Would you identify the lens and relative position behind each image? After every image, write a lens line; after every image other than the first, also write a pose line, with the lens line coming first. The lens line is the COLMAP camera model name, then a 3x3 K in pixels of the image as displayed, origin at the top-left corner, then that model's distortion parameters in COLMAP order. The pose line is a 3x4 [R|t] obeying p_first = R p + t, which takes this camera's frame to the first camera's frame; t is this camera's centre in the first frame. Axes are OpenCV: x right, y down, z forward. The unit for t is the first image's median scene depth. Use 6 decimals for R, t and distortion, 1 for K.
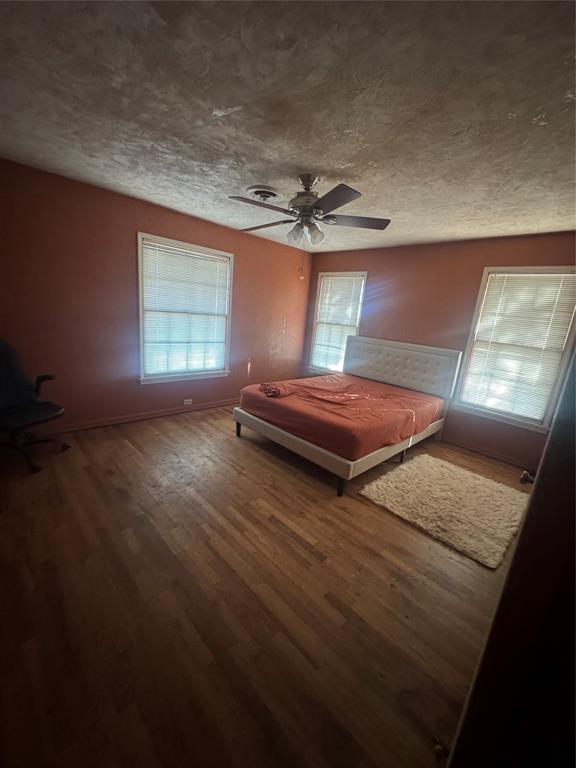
lens RADIAL K [[305.8, 0, 287.4], [0, 305.8, 384.1], [0, 0, 1]] dist [-0.002618, -0.000078]
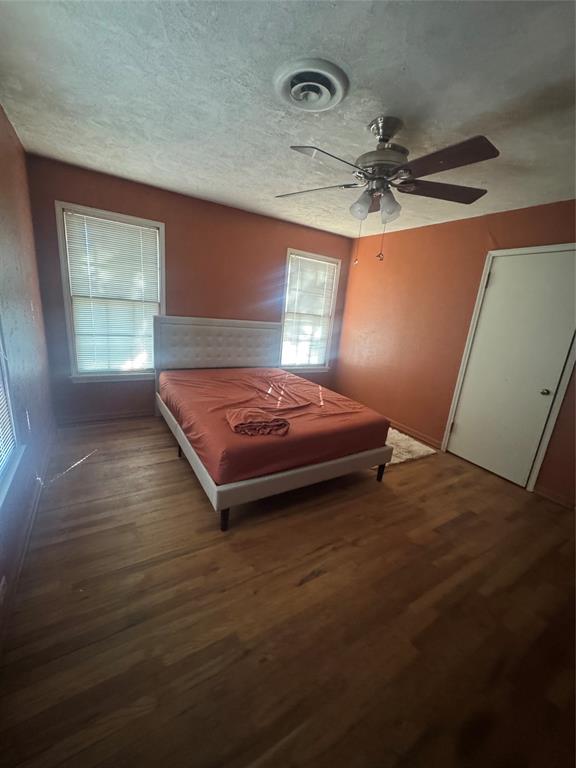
lens RADIAL K [[305.8, 0, 288.4], [0, 305.8, 384.1], [0, 0, 1]] dist [-0.002618, -0.000078]
pose [[0.231030, -0.317764, 0.919593, -0.580403], [0.151197, 0.945406, 0.288699, -0.232762], [-0.961127, 0.072341, 0.266462, 0.740489]]
